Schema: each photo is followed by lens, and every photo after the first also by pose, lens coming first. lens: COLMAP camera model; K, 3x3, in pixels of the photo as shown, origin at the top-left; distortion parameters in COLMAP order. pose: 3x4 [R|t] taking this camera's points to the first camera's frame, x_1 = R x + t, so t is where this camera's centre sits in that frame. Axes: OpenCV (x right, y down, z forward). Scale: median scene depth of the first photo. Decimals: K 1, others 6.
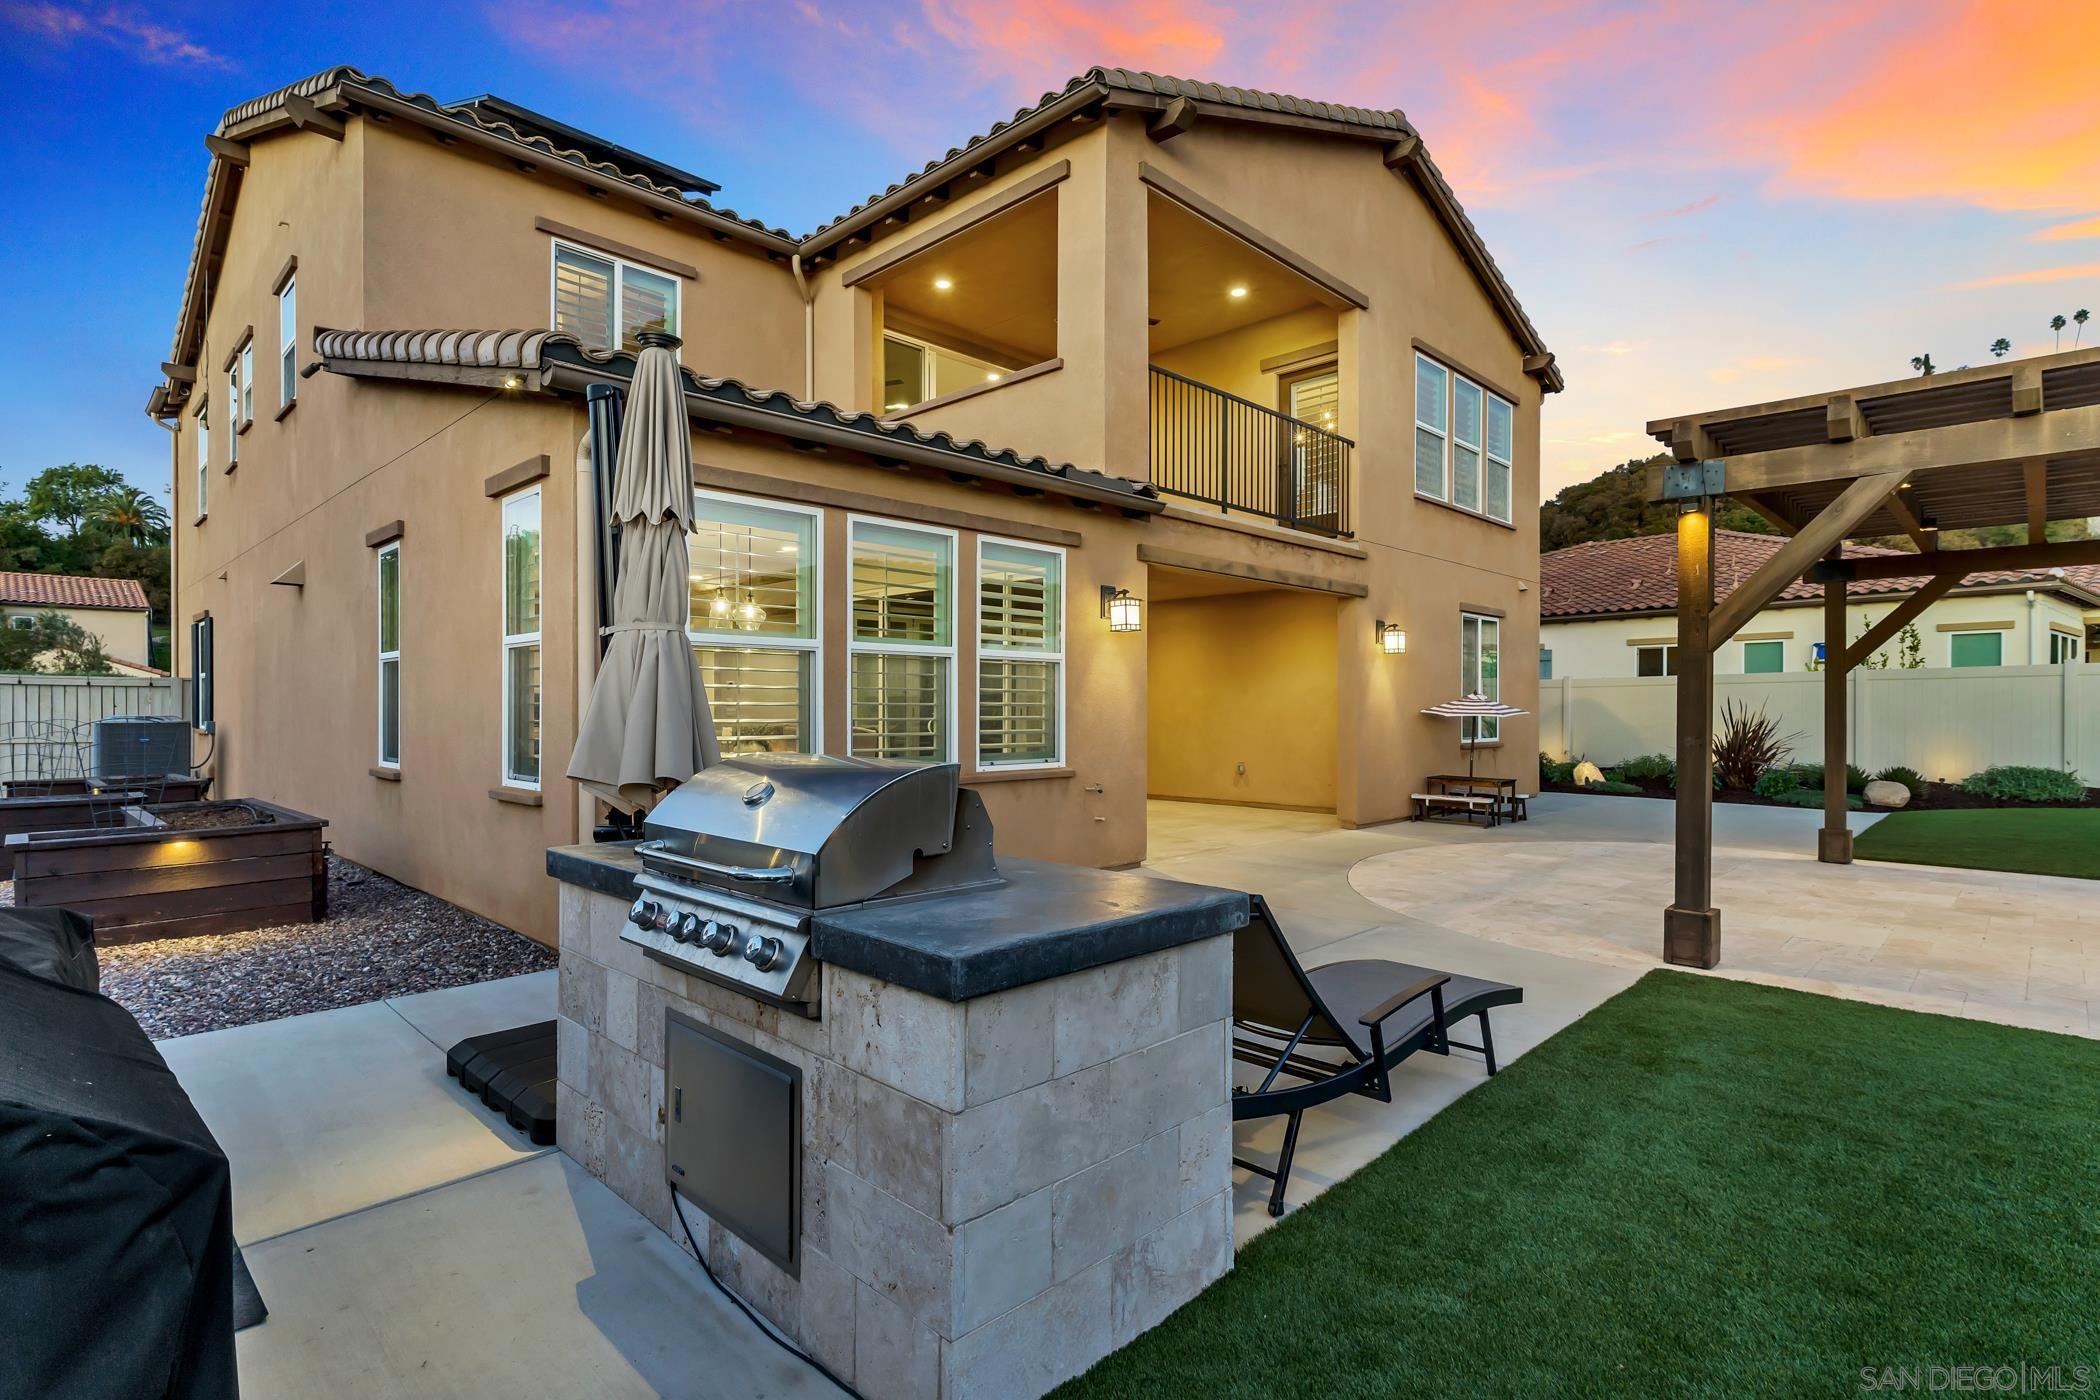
lens RADIAL K [[1015.6, 0, 1050.0], [0, 1015.6, 700.0], [0, 0, 1]] dist [0.001418, 0.000855]
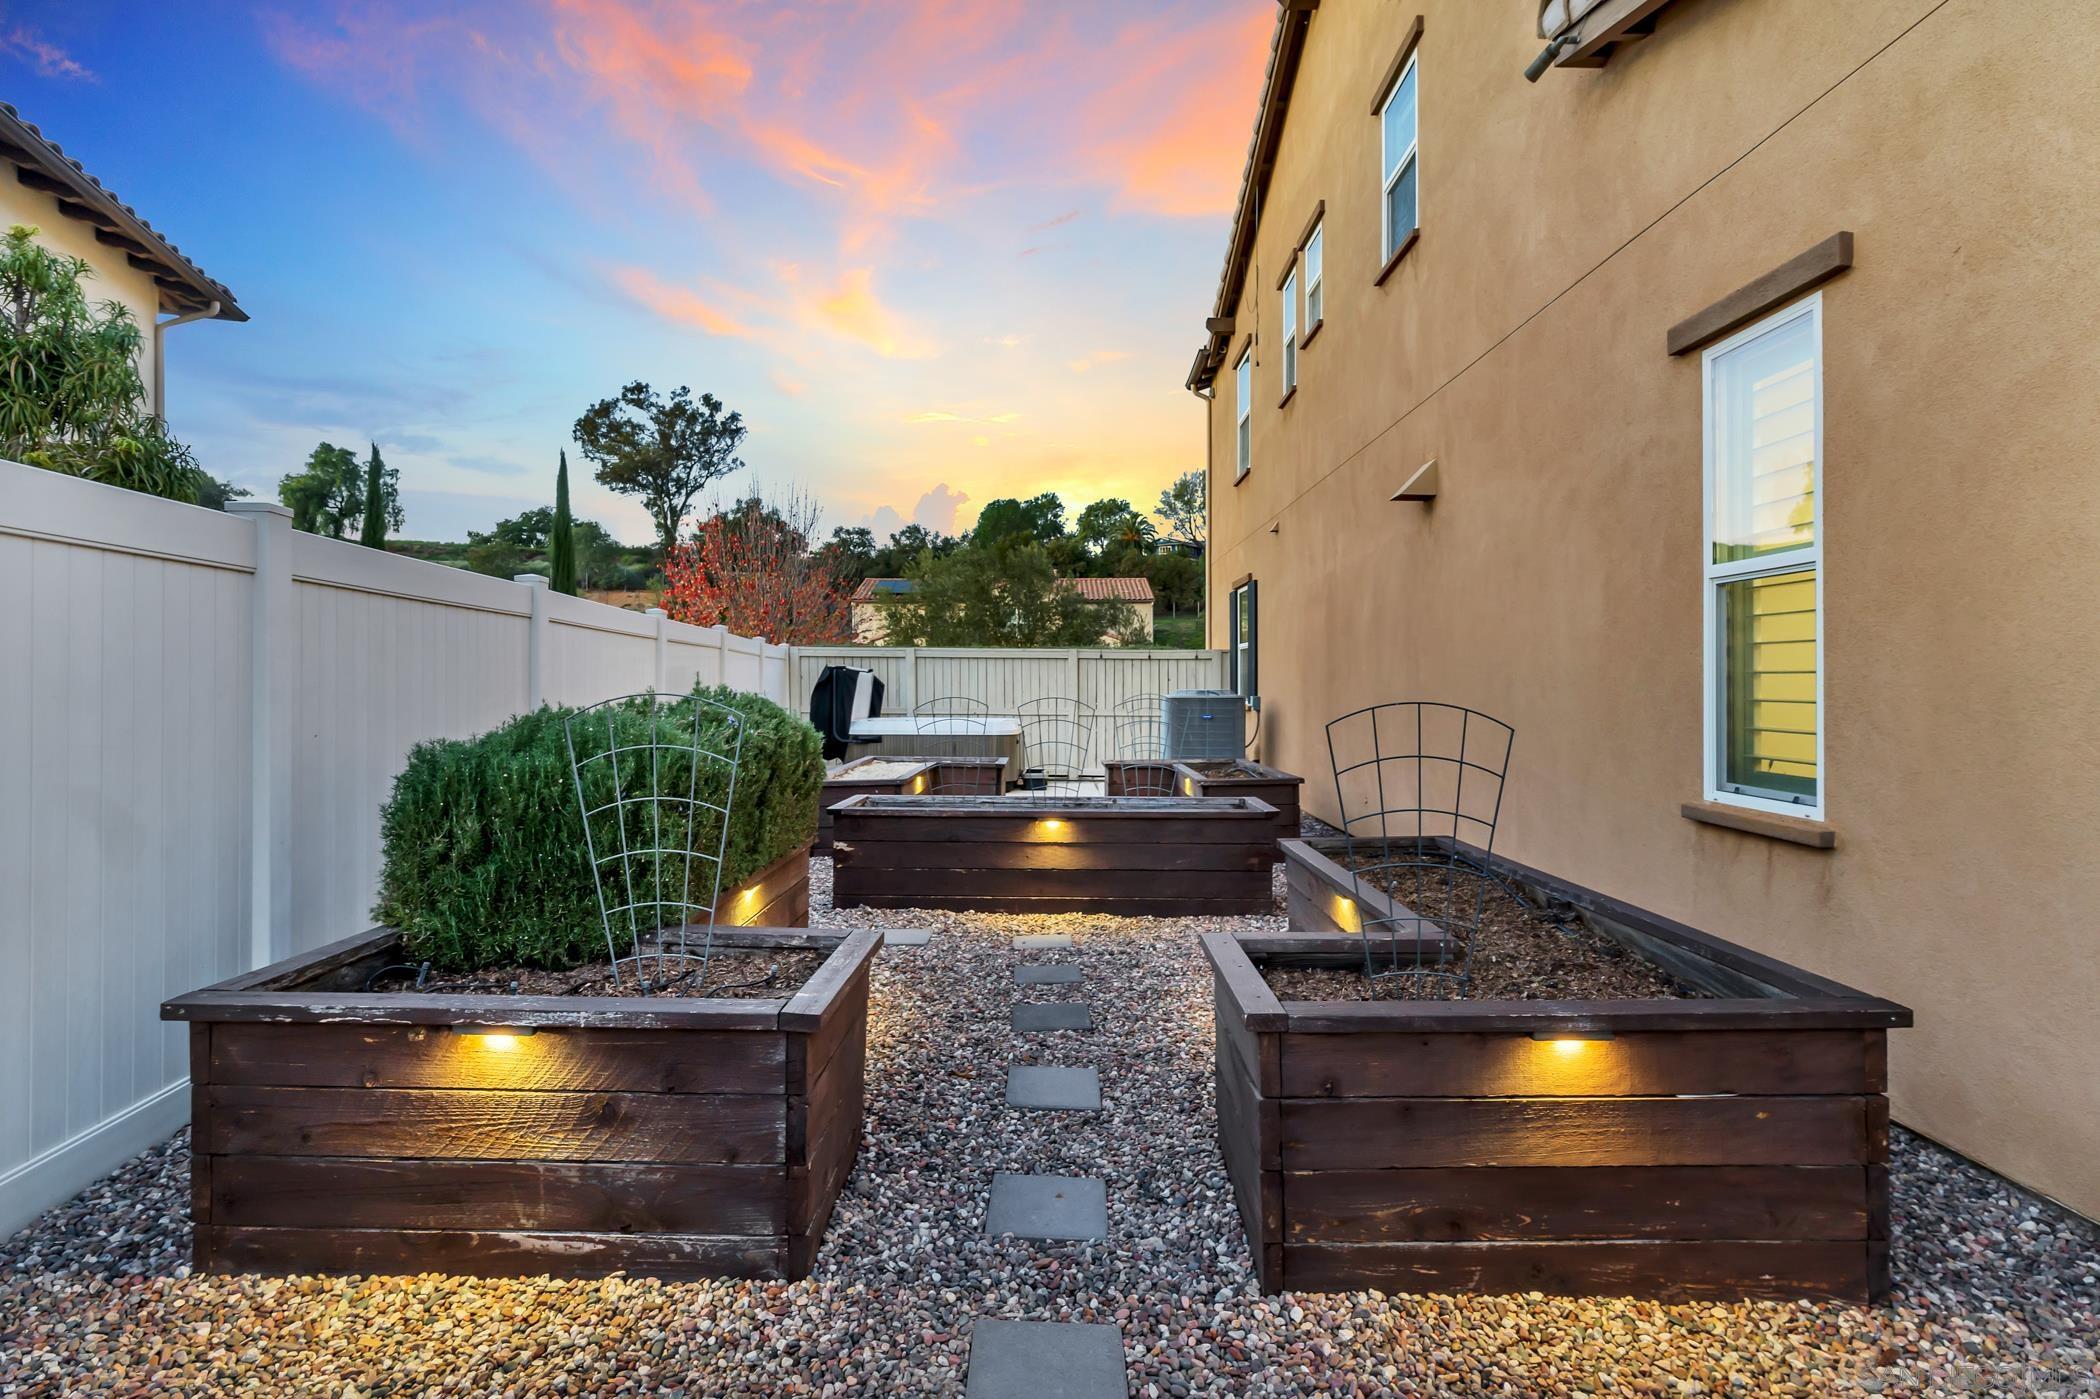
lens RADIAL K [[1015.6, 0, 1050.0], [0, 1015.6, 699.5], [0, 0, 1]] dist [0.001418, 0.000855]
pose [[0.687580, 0.018226, -0.725880, -0.364926], [-0.001779, 0.999724, 0.023416, 0.003769], [0.726106, -0.014809, 0.687423, 0.308061]]
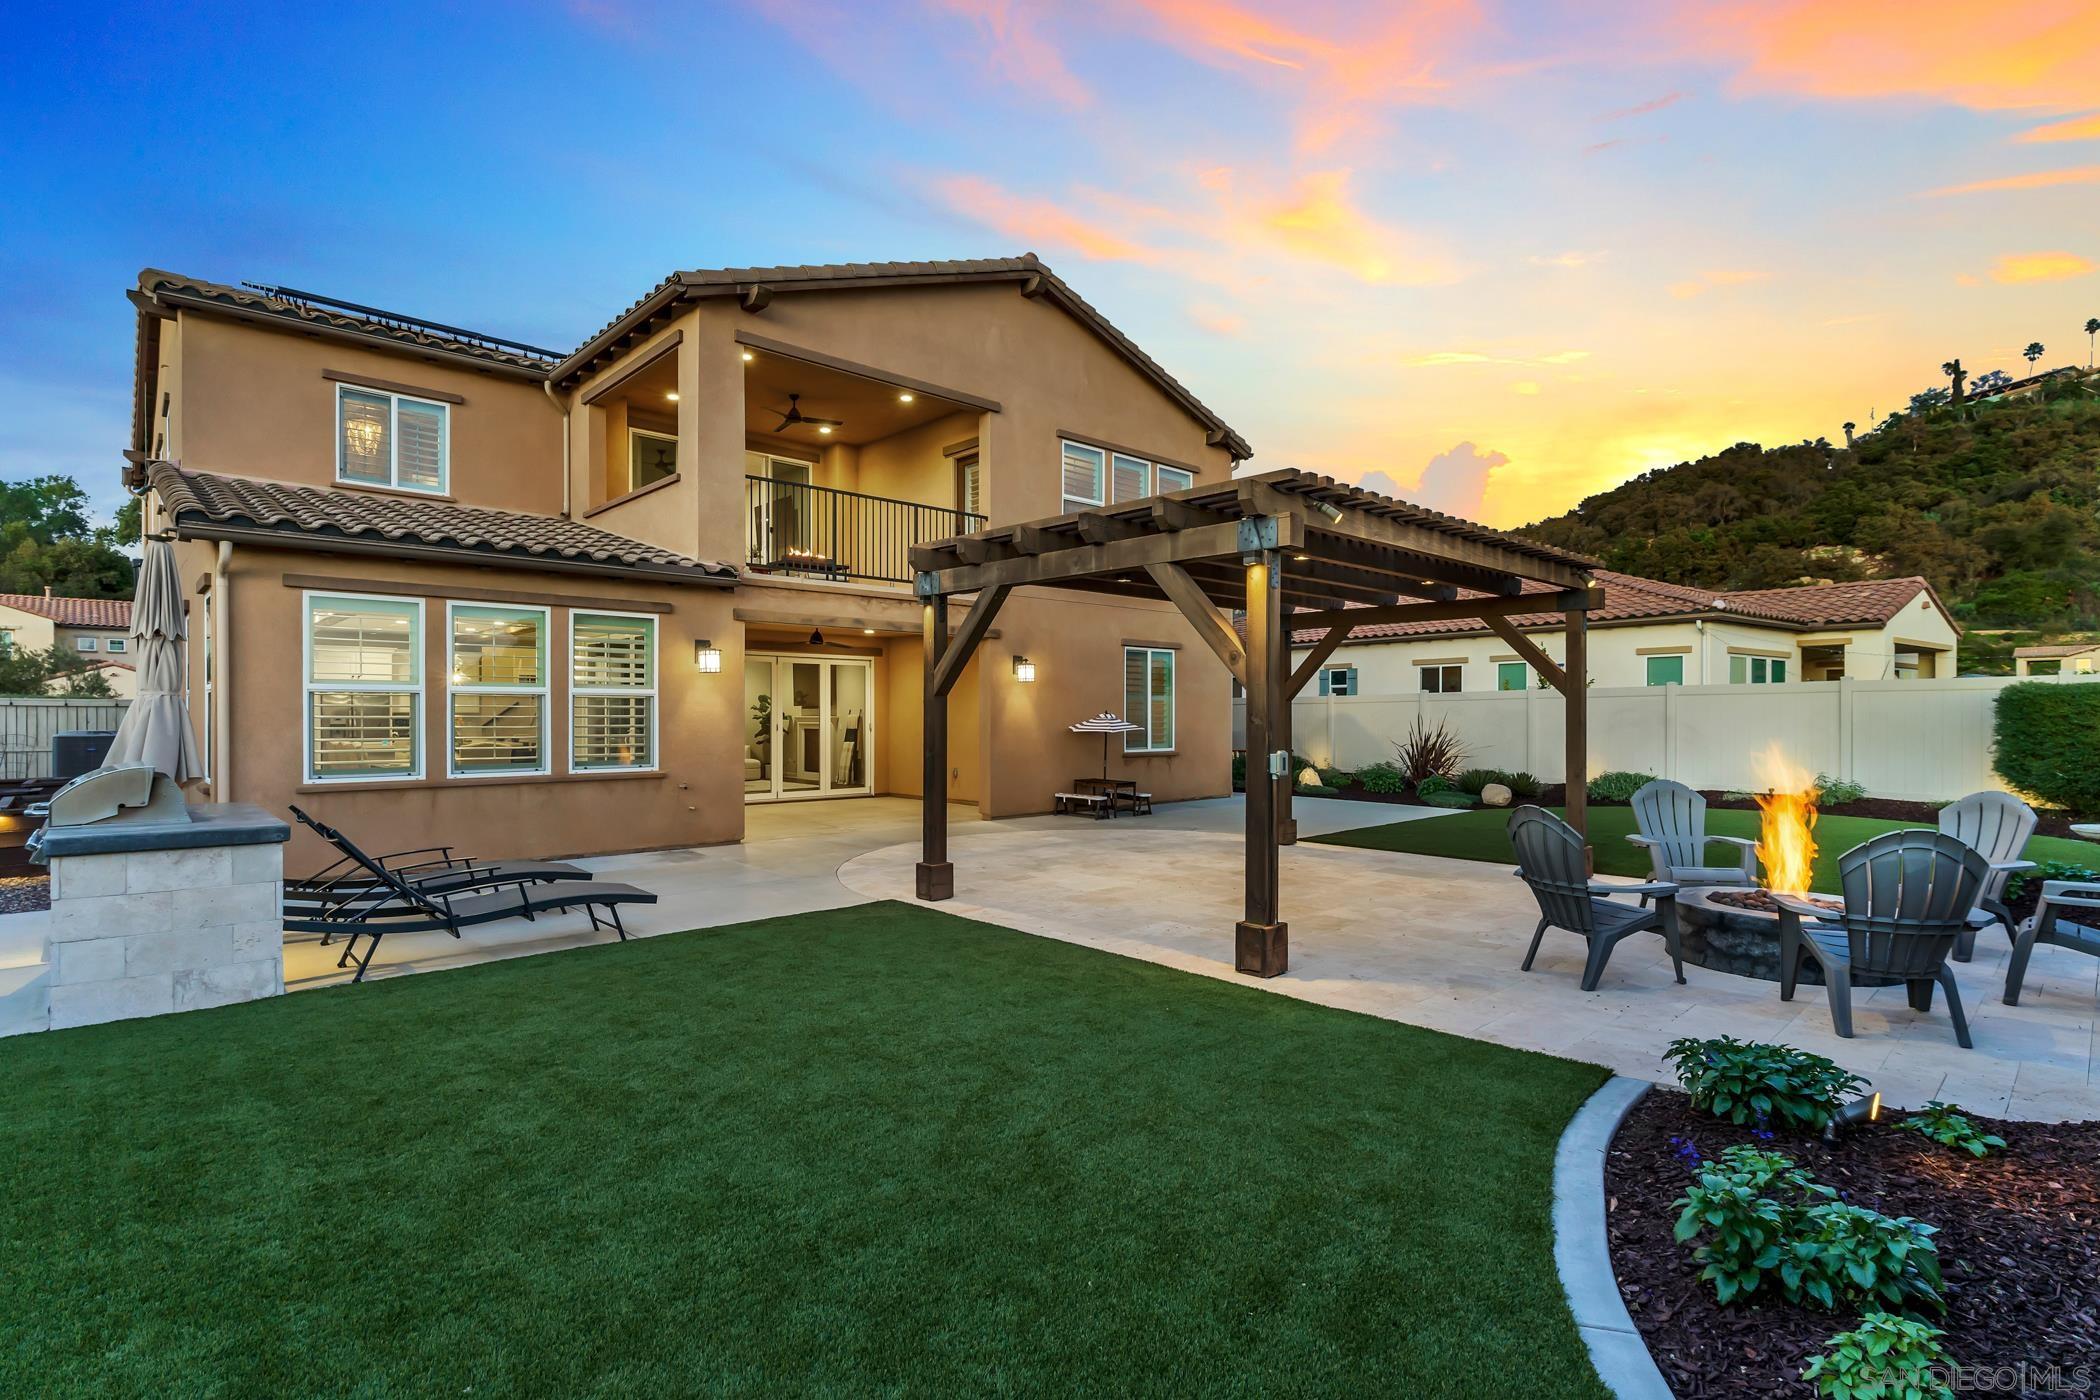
lens RADIAL K [[988.1, 0, 1046.7], [0, 988.1, 710.7], [0, 0, 1]] dist [0.002191, 0.000409]
pose [[0.999146, -0.000788, -0.041301, 0.422588], [0.000924, 0.999994, 0.003268, -0.014322], [0.041298, -0.003303, 0.999141, -0.237077]]
